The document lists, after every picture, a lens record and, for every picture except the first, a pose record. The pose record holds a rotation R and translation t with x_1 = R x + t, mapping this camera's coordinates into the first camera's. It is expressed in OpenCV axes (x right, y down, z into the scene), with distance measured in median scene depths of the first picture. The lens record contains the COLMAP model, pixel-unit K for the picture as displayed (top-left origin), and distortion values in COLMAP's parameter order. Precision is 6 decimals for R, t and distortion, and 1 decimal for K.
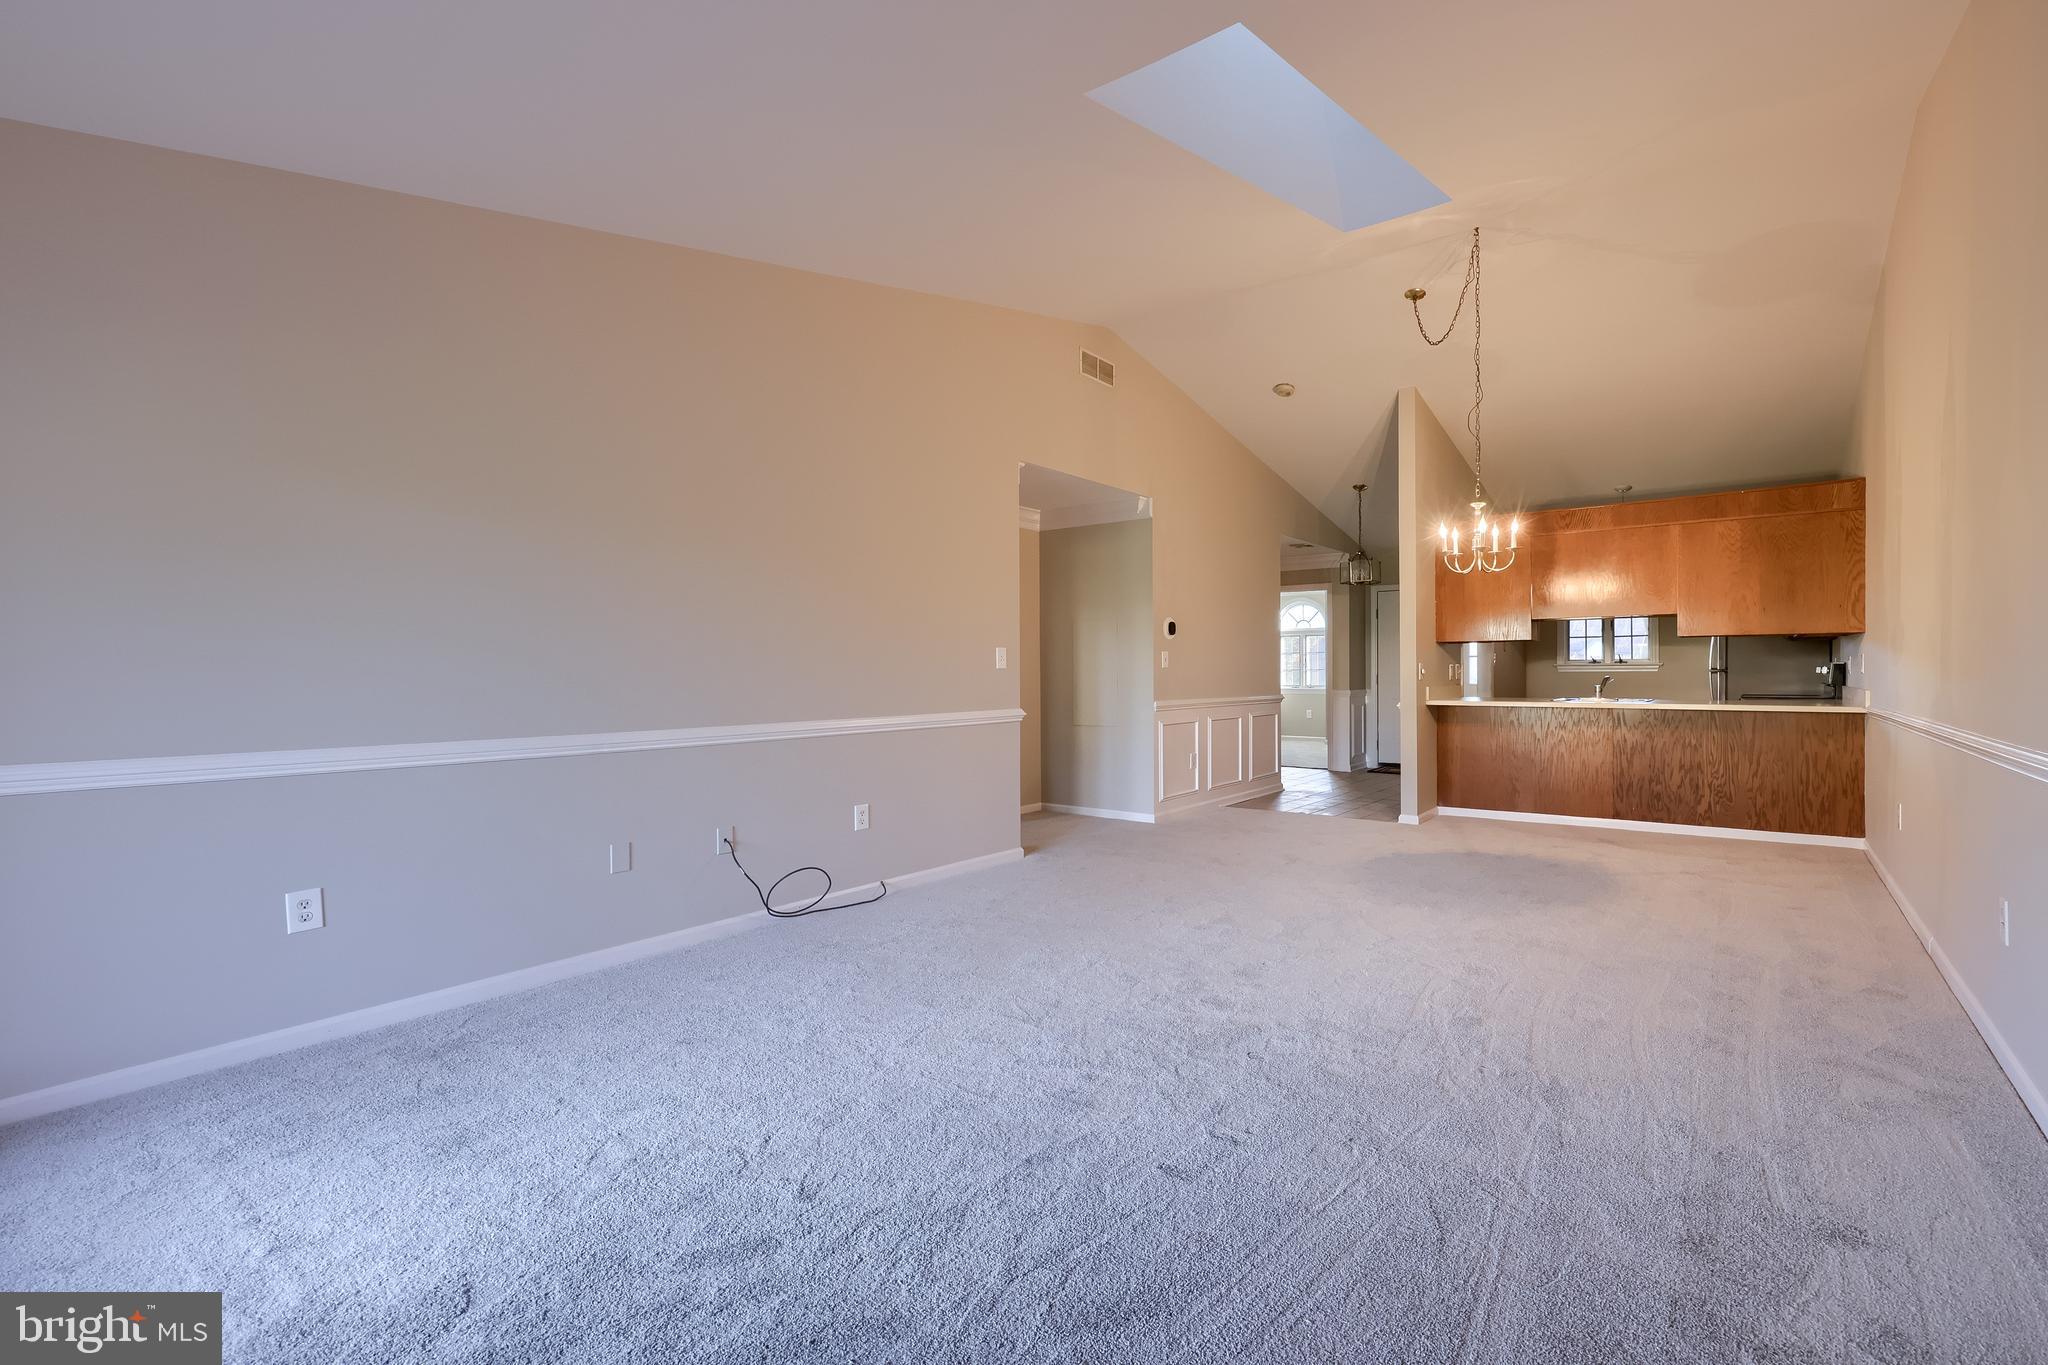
lens RADIAL K [[1038.9, 0, 1030.1], [0, 1038.9, 677.6], [0, 0, 1]] dist [0.011685, -0.000620]
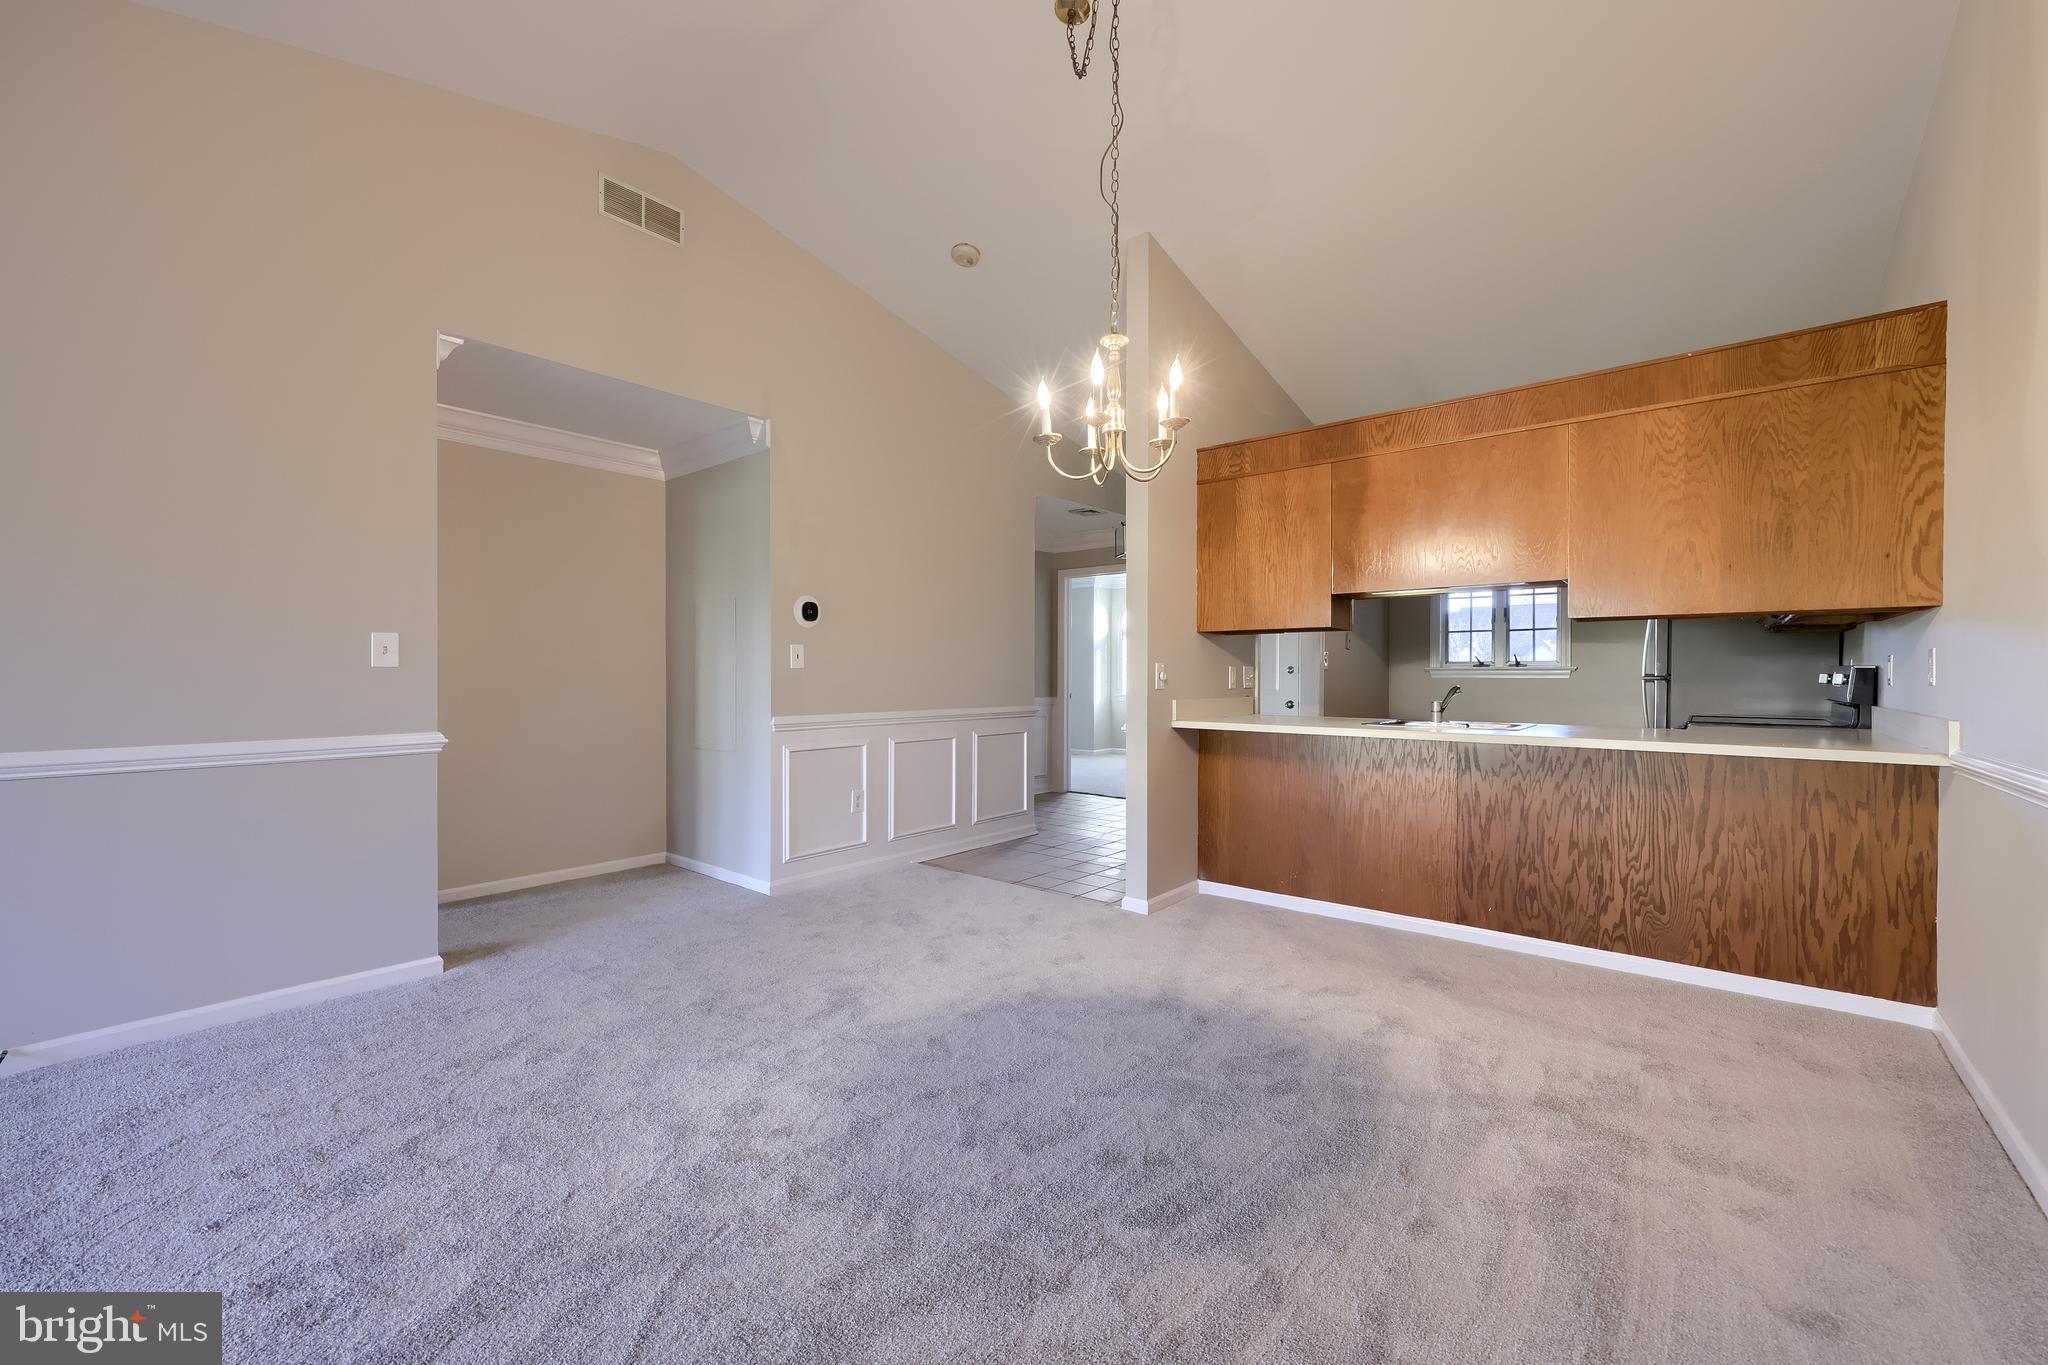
lens RADIAL K [[825.4, 0, 1014.6], [0, 825.4, 681.2], [0, 0, 1]] dist [0.000834, 0.000404]
pose [[0.995059, 0.007487, -0.099003, 0.354815], [-0.007185, 0.999968, 0.003412, -0.004132], [0.099025, -0.002683, 0.995081, 0.506015]]
